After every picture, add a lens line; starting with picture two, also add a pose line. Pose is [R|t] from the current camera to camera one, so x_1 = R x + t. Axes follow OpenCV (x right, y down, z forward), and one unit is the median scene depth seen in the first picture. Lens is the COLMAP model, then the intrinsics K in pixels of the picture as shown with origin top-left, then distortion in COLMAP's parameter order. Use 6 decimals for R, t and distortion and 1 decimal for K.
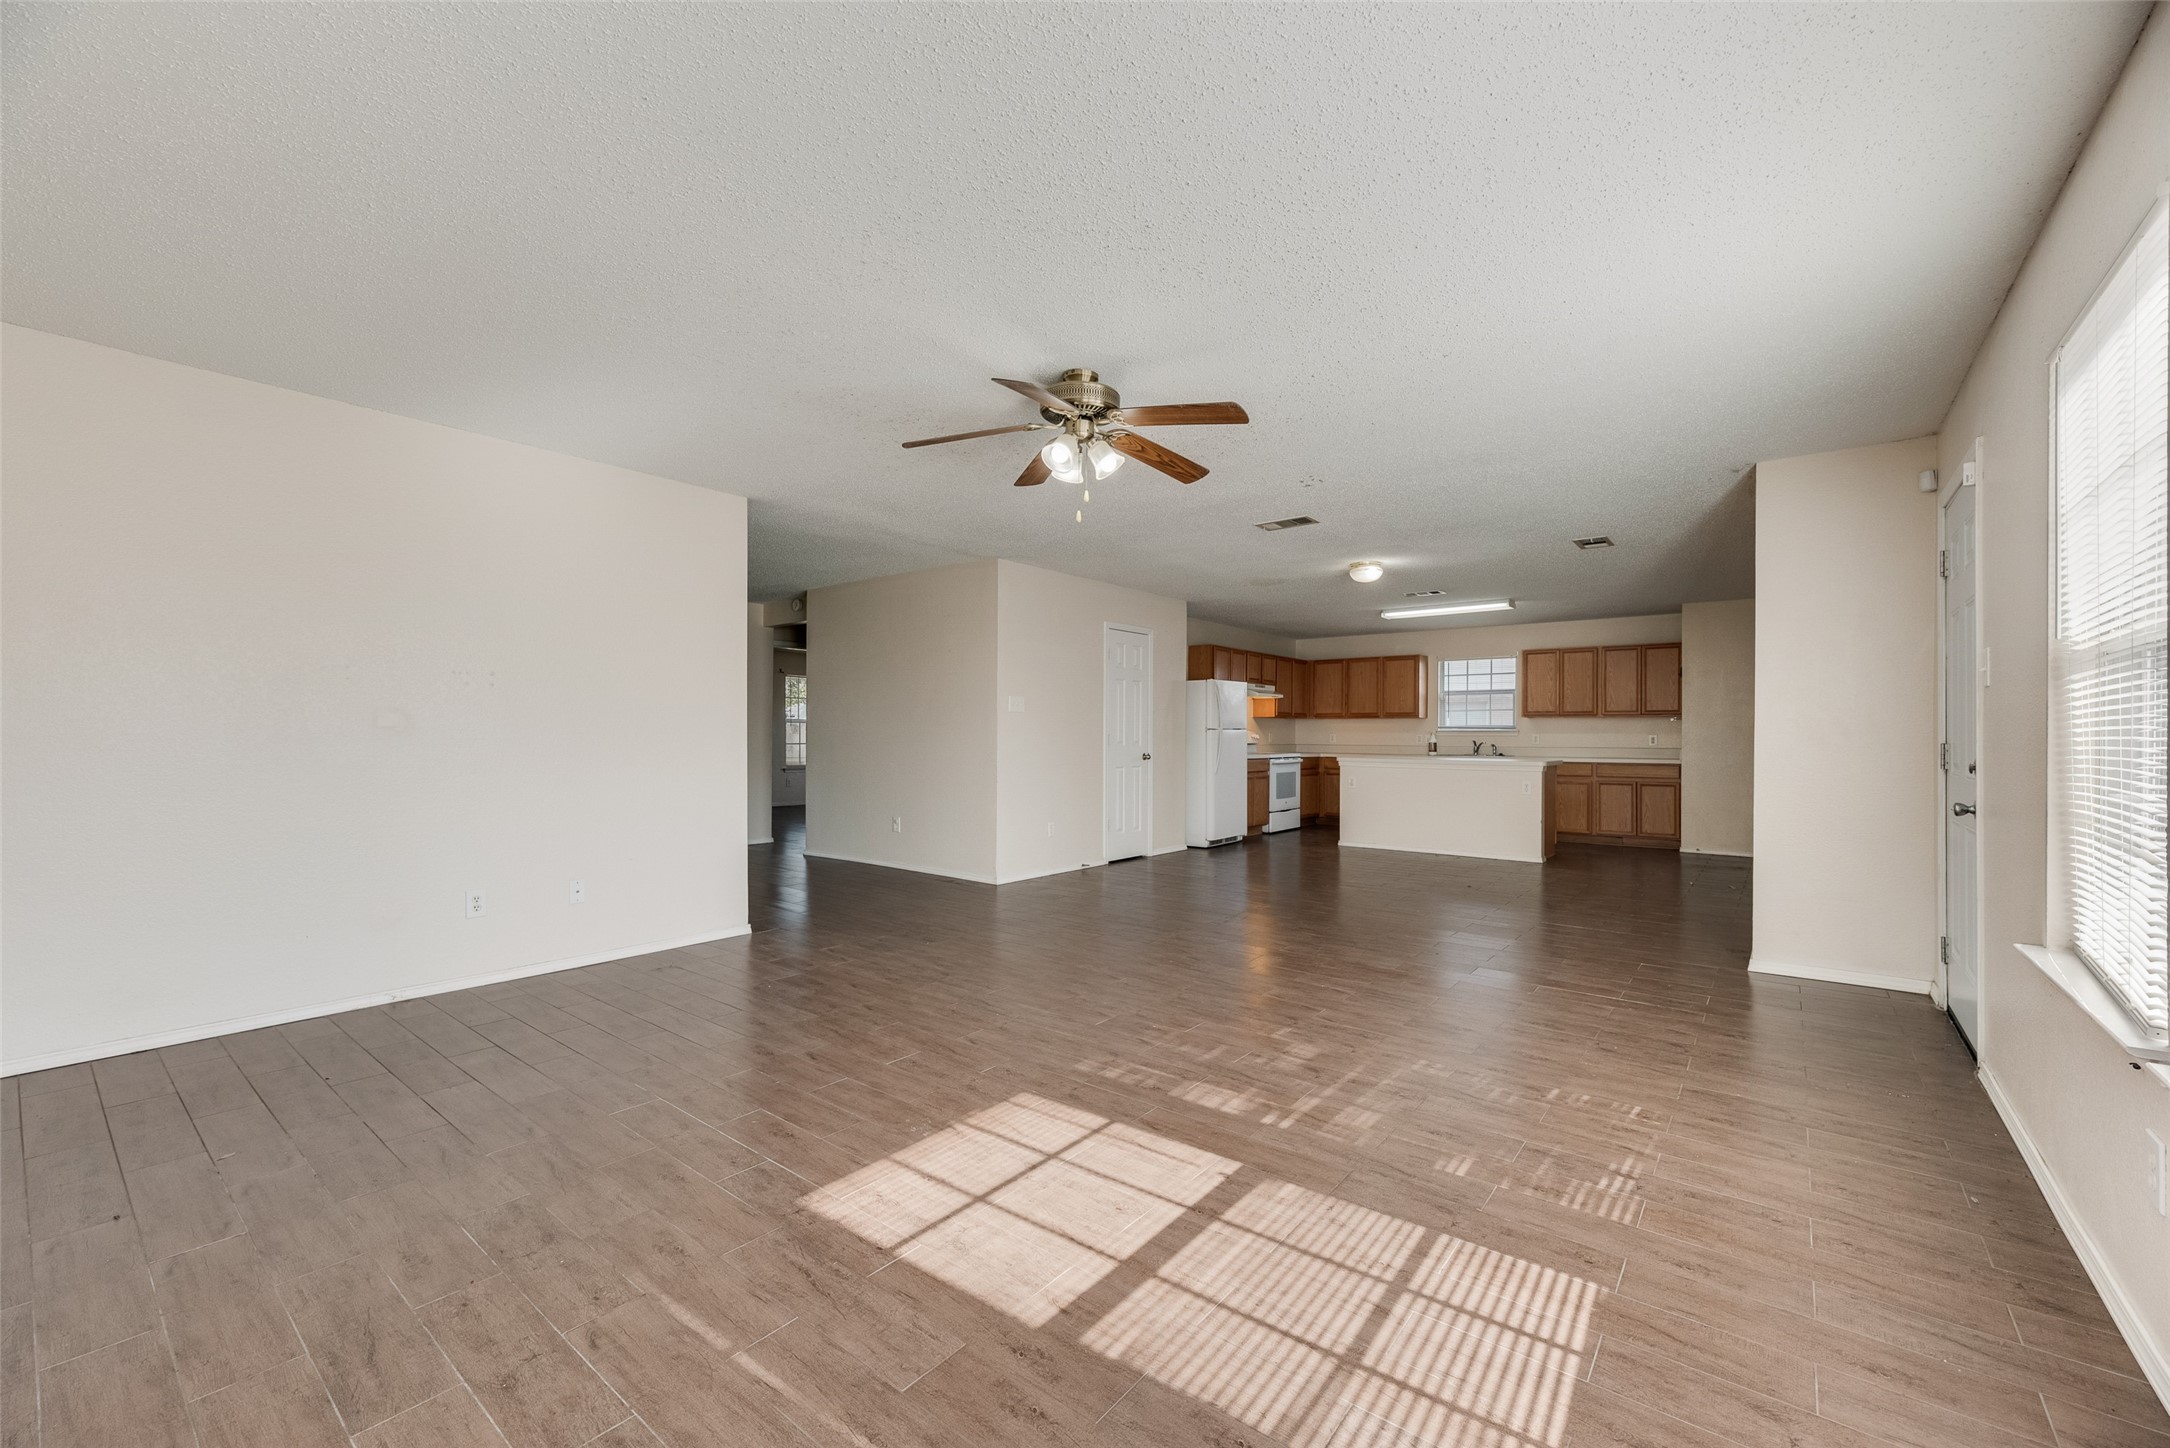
lens RADIAL K [[868.5, 0, 1082.3], [0, 868.5, 733.8], [0, 0, 1]] dist [-0.000577, -0.000251]
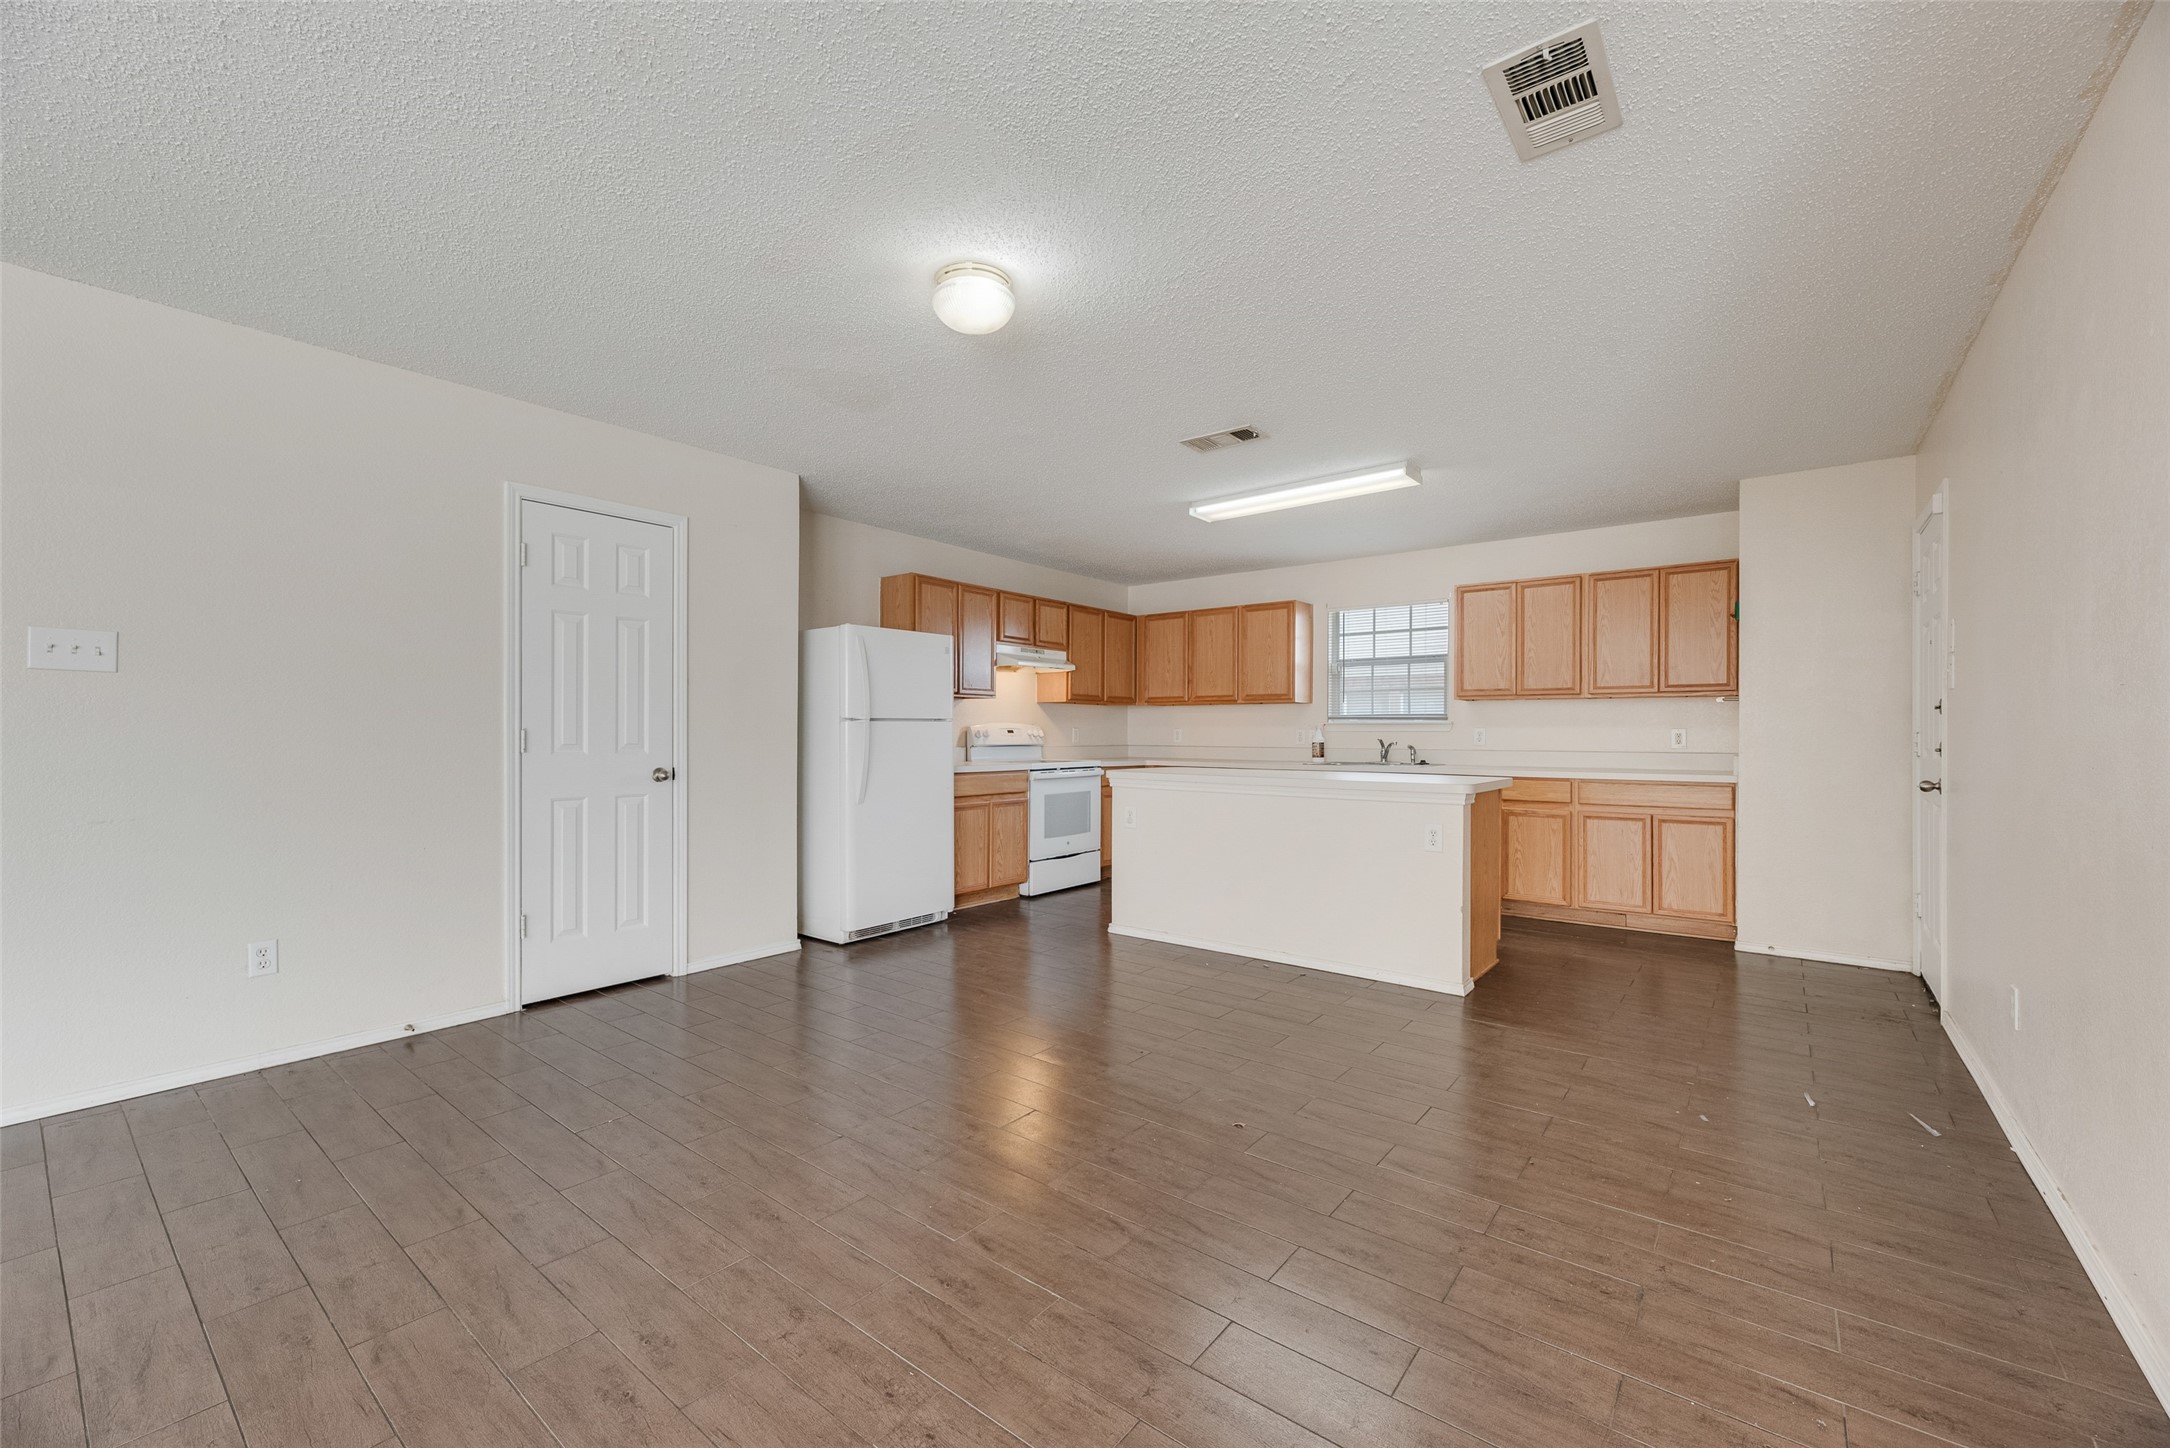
lens RADIAL K [[868.5, 0, 1082.3], [0, 868.5, 733.8], [0, 0, 1]] dist [-0.000577, -0.000251]
pose [[0.999965, -0.001291, 0.008292, 0.257602], [0.001253, 0.999989, 0.004547, 0.000967], [-0.008298, -0.004536, 0.999955, 0.427728]]
